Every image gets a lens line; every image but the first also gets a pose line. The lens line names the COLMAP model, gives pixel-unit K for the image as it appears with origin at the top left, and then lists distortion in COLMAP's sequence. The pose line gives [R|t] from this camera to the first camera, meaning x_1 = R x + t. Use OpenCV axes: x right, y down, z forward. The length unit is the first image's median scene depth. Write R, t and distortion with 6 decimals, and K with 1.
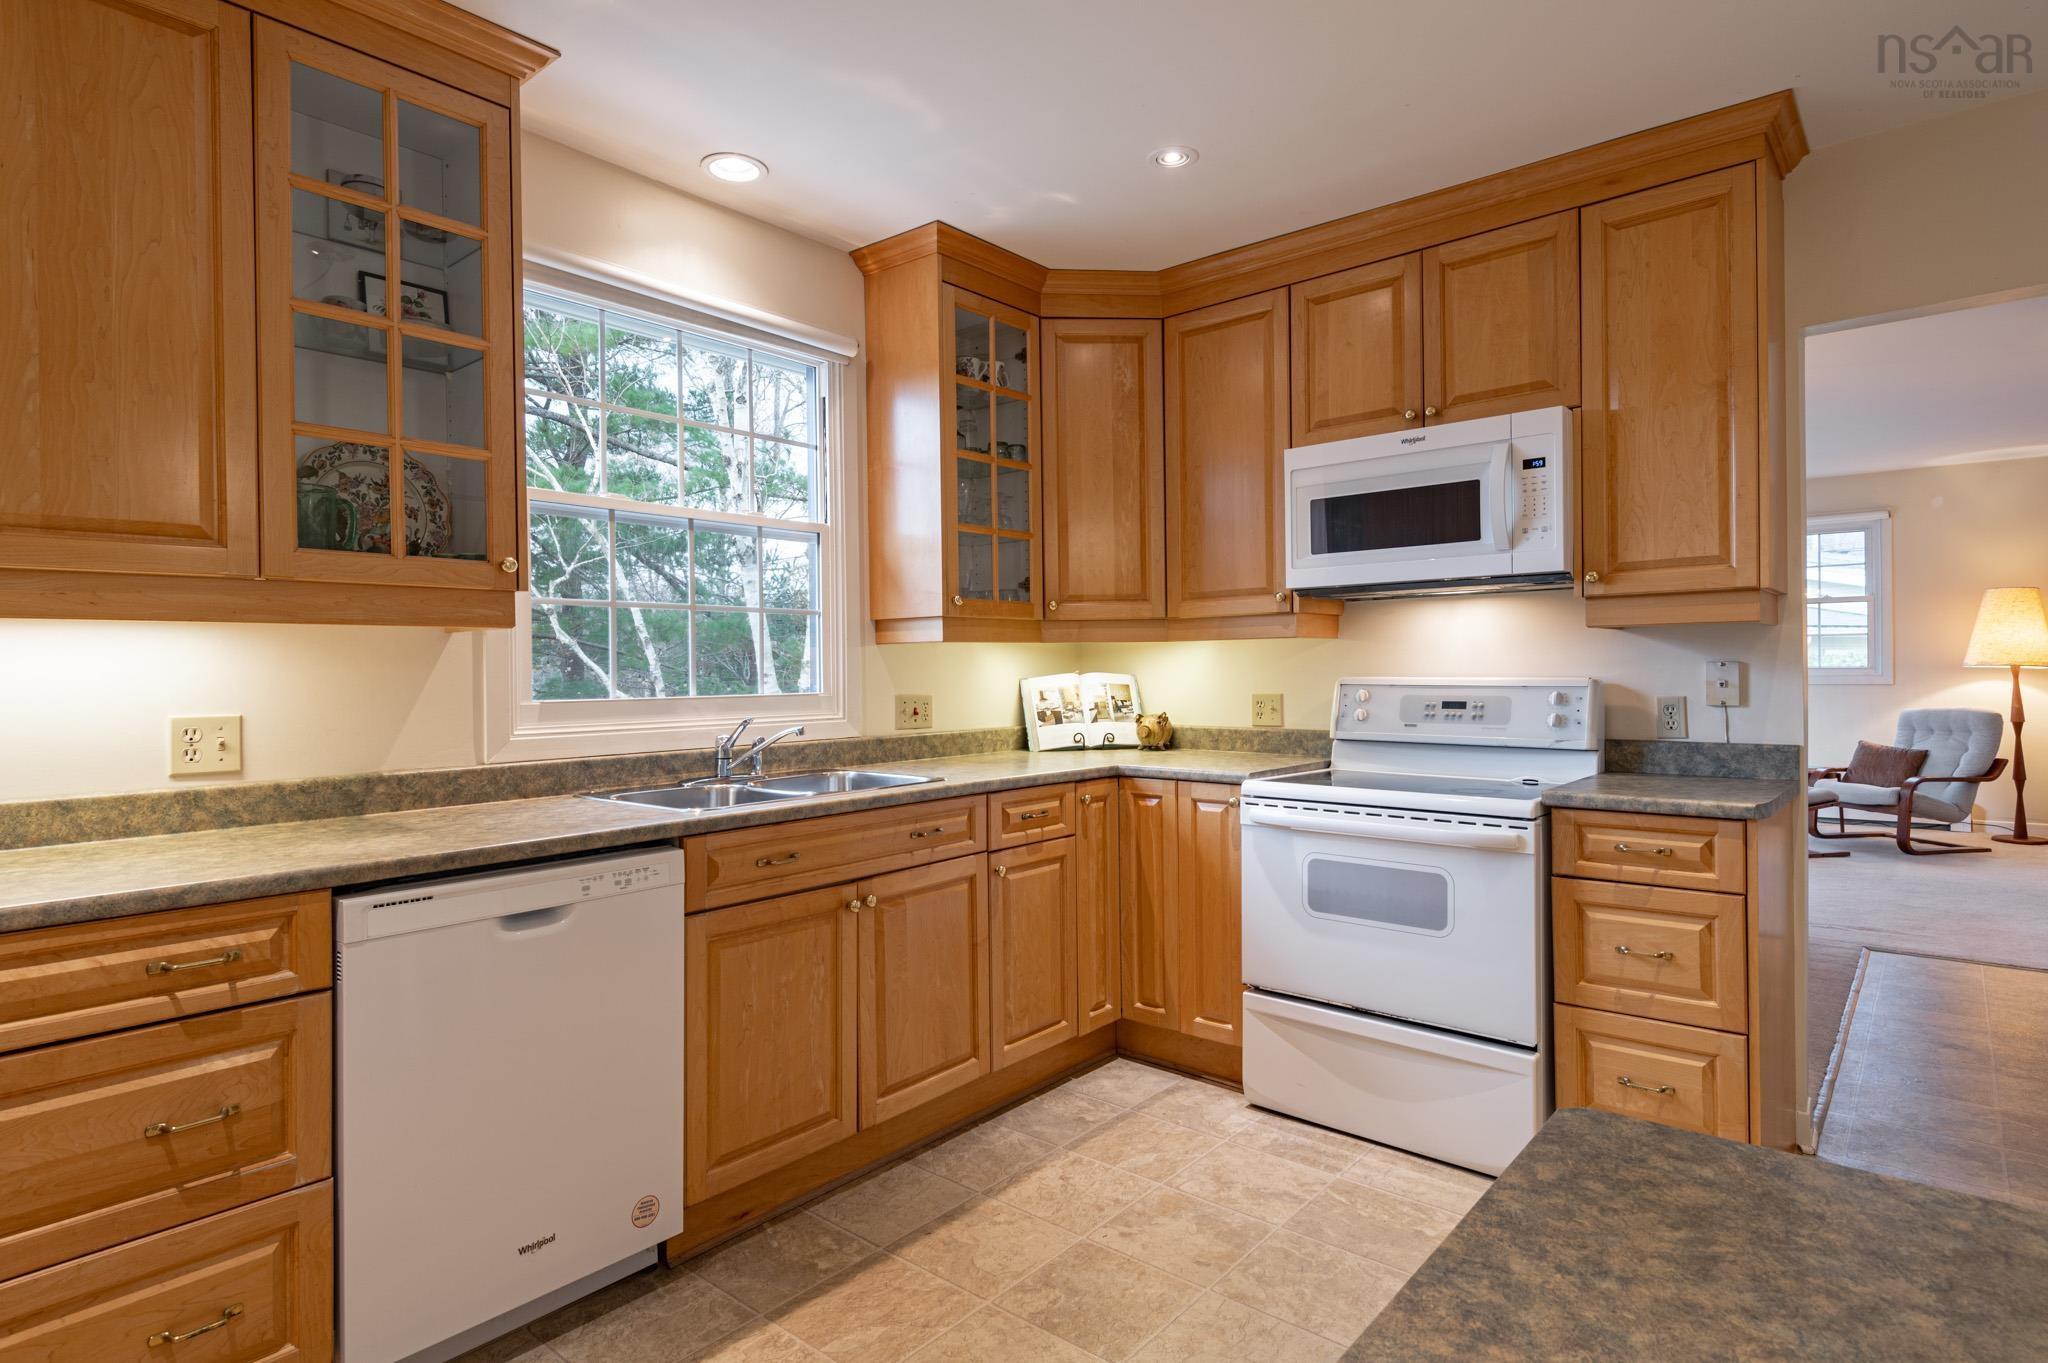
lens RADIAL K [[1104.6, 0, 1011.6], [0, 1104.6, 672.1], [0, 0, 1]] dist [0.026327, 0.000034]
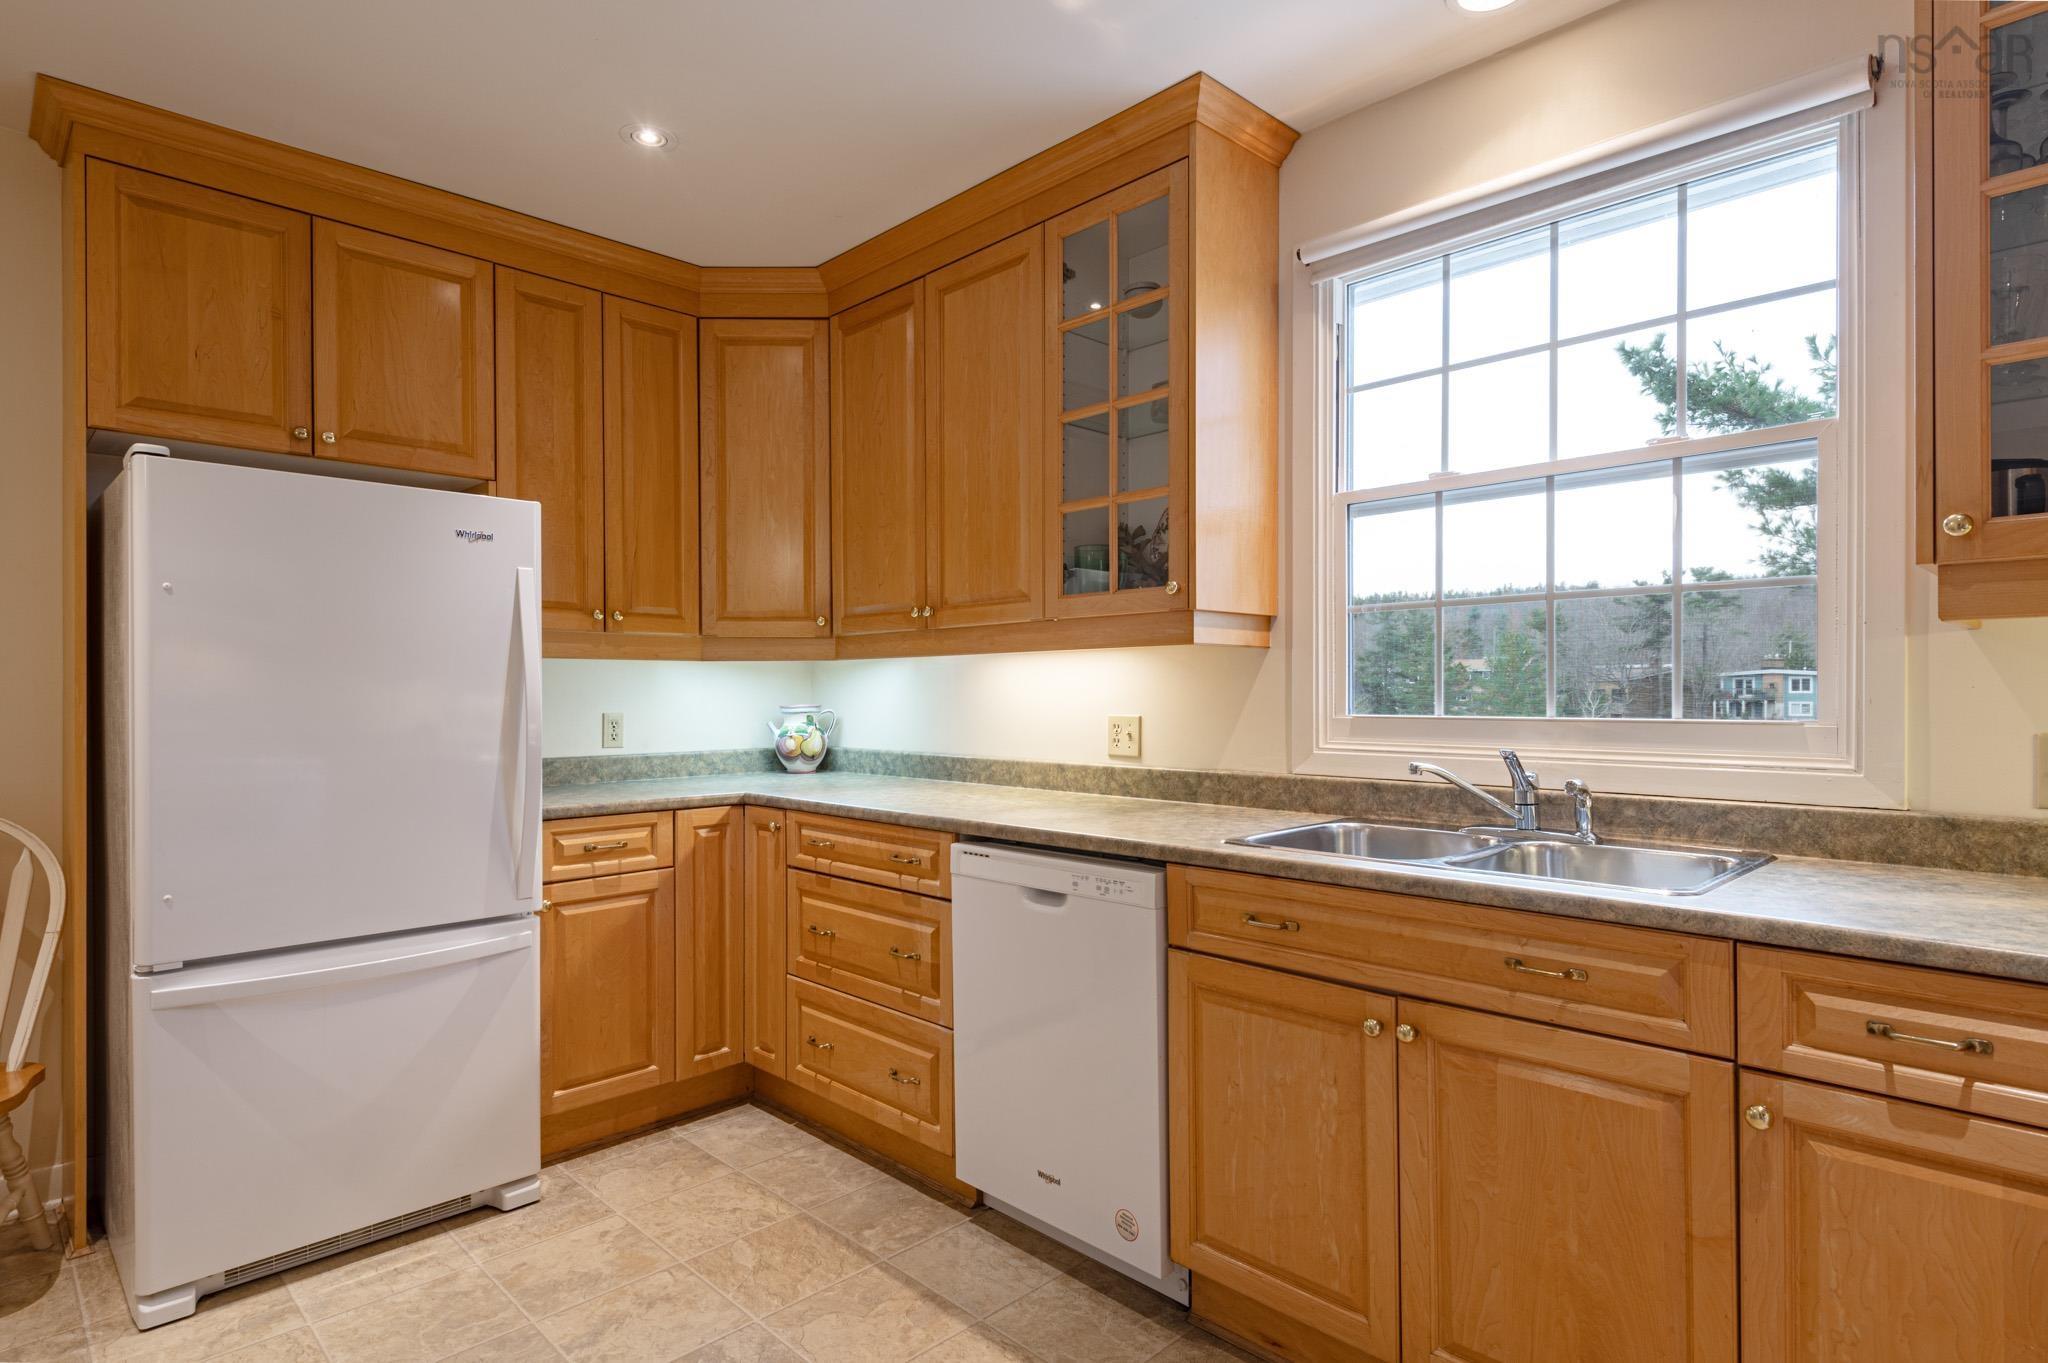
lens RADIAL K [[1104.6, 0, 1011.6], [0, 1104.6, 692.0], [0, 0, 1]] dist [0.026327, 0.000034]
pose [[-0.107378, 0.011644, -0.994150, 0.674927], [0.003249, 0.999930, 0.011360, -0.005911], [0.994213, -0.002011, -0.107409, 1.017411]]
